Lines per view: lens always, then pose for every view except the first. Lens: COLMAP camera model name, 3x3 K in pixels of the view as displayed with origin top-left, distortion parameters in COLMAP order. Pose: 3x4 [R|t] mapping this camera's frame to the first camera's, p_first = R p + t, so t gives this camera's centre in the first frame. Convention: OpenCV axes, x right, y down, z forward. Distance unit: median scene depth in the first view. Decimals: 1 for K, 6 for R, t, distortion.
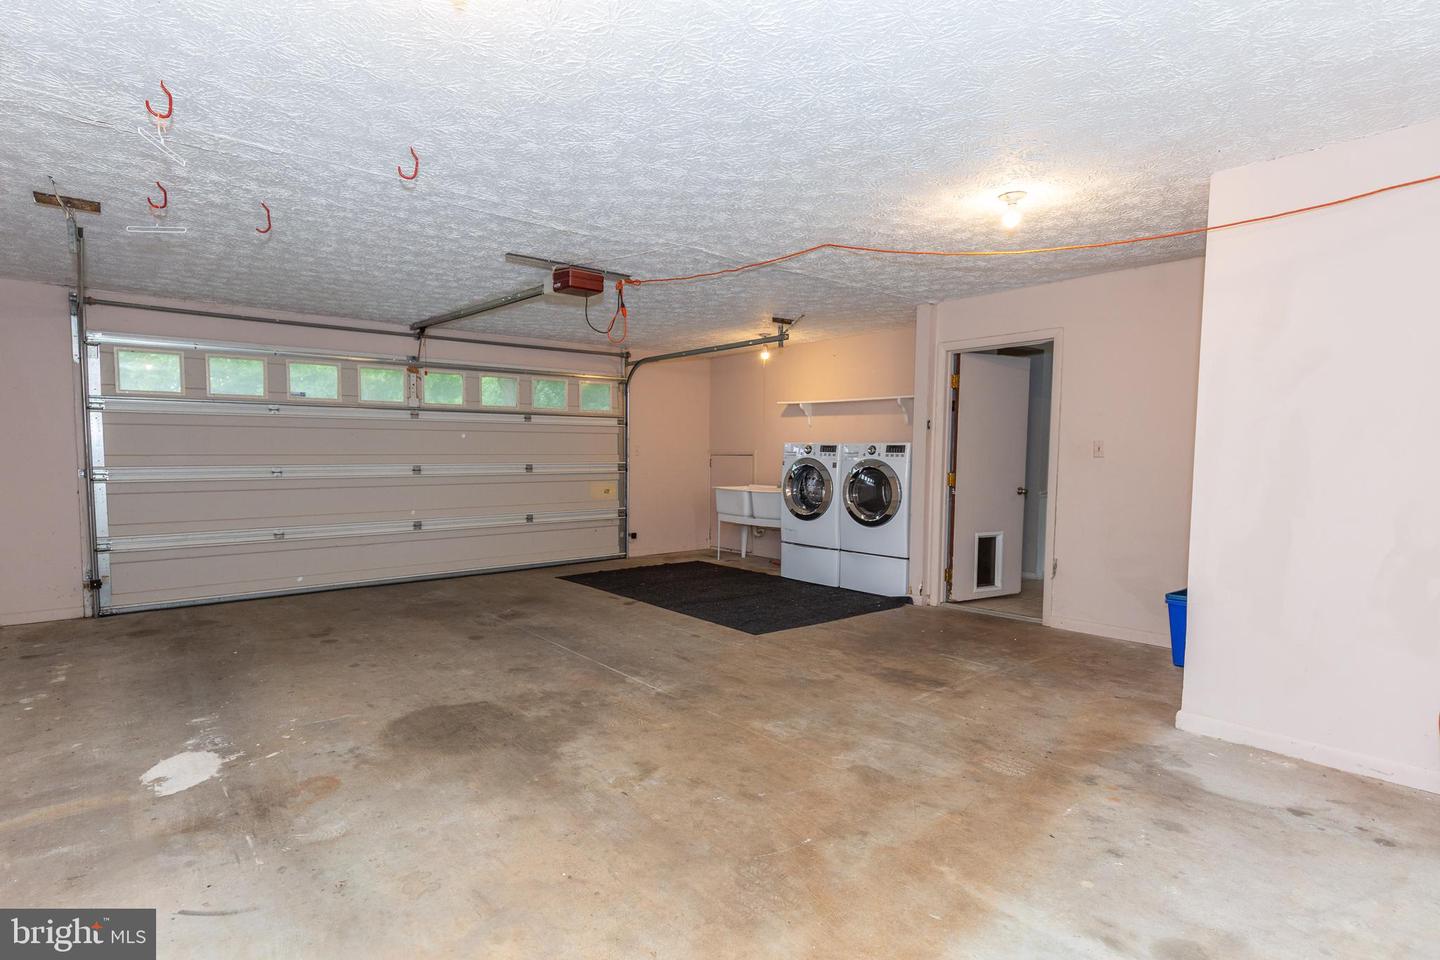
lens RADIAL K [[688.2, 0, 719.0], [0, 688.2, 500.1], [0, 0, 1]] dist [0.001119, 0.000488]
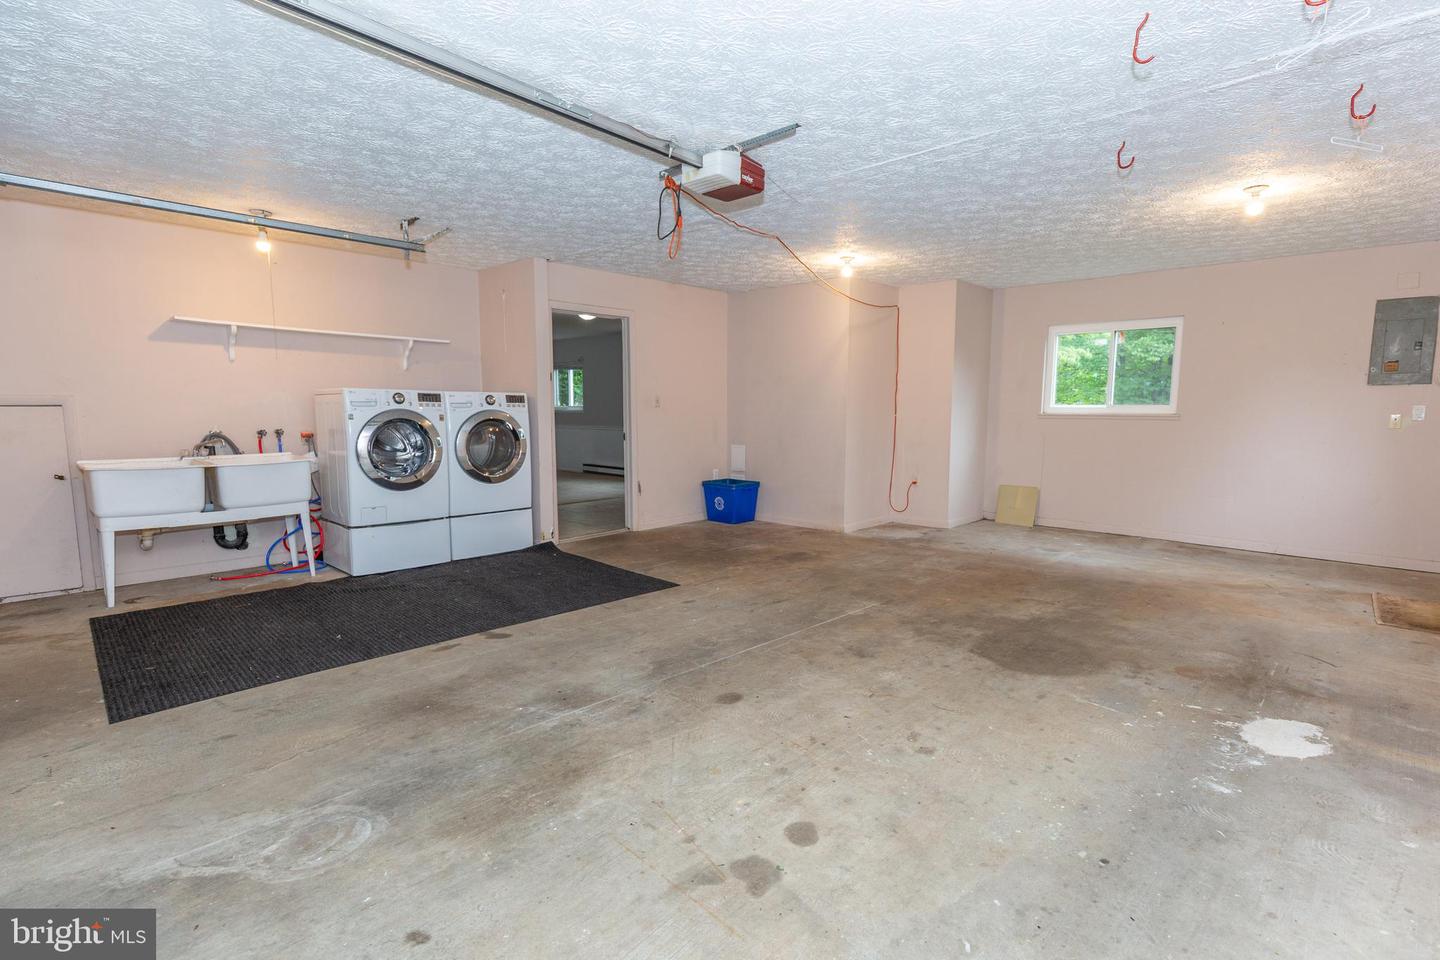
lens RADIAL K [[634.1, 0, 720.0], [0, 634.1, 480.0], [0, 0, 1]] dist [0.011110, -0.000313]
pose [[-0.023262, -0.119830, 0.992522, -1.048739], [0.064041, 0.990573, 0.121096, -0.080820], [-0.997676, 0.066379, -0.015369, 1.161563]]
